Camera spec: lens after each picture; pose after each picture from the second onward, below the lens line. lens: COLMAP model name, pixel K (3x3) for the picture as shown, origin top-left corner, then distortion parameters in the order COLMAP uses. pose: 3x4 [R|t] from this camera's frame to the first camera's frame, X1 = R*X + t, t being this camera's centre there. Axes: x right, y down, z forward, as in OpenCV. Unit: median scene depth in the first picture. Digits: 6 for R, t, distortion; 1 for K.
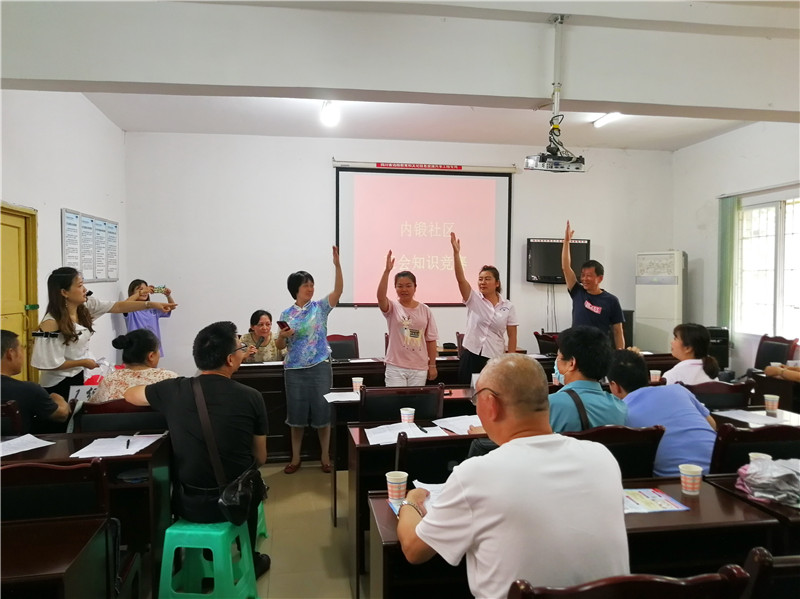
lens RADIAL K [[656.2, 0, 400.0], [0, 656.2, 299.5], [0, 0, 1]] dist [-0.026980, 0.001809]
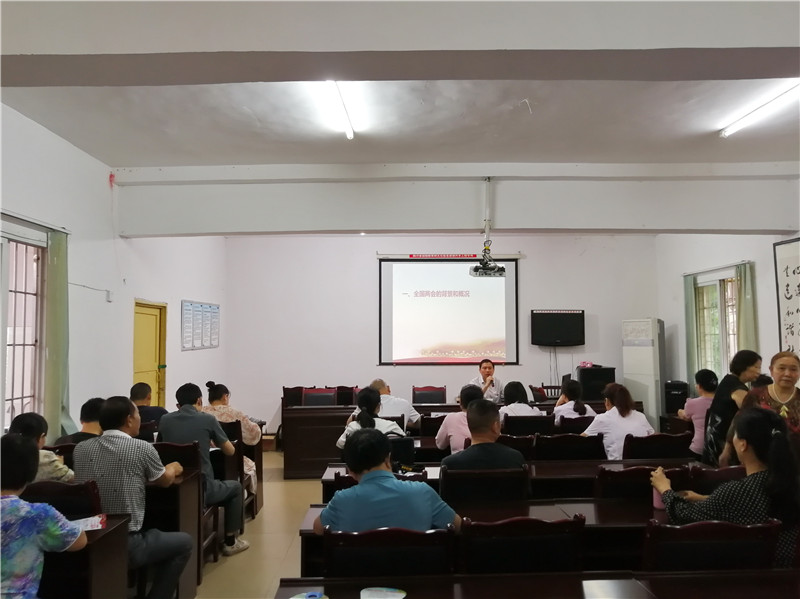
lens RADIAL K [[656.2, 0, 400.0], [0, 656.2, 299.5], [0, 0, 1]] dist [-0.026980, 0.001809]
pose [[0.988834, -0.017556, -0.147986, 0.137118], [0.004420, 0.996055, -0.088631, -0.003897], [0.148958, 0.086987, 0.985010, -0.280843]]
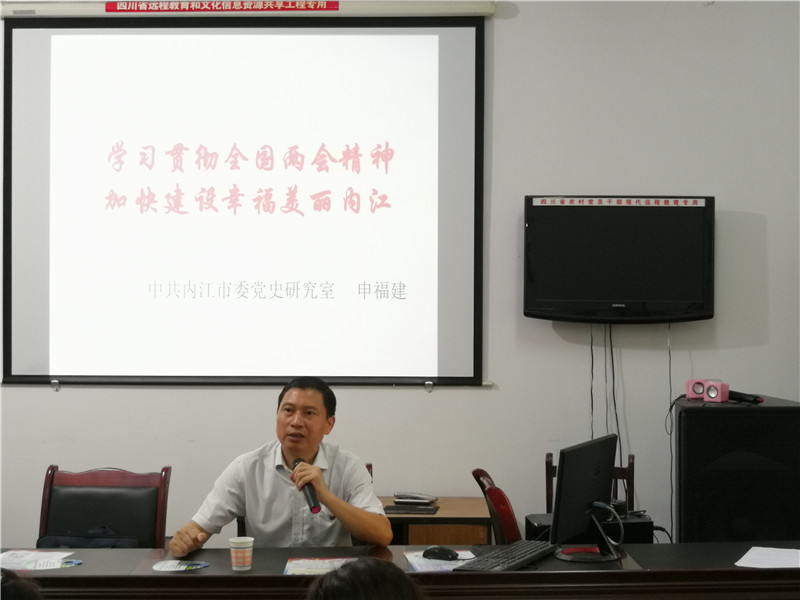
lens RADIAL K [[1304.0, 0, 400.0], [0, 1304.0, 300.0], [0, 0, 1]] dist [-0.002169, -0.008763]
pose [[0.981321, -0.003143, -0.192351, 0.273133], [-0.002900, 0.999511, -0.031129, -0.015322], [0.192355, 0.031106, 0.980832, 0.306392]]
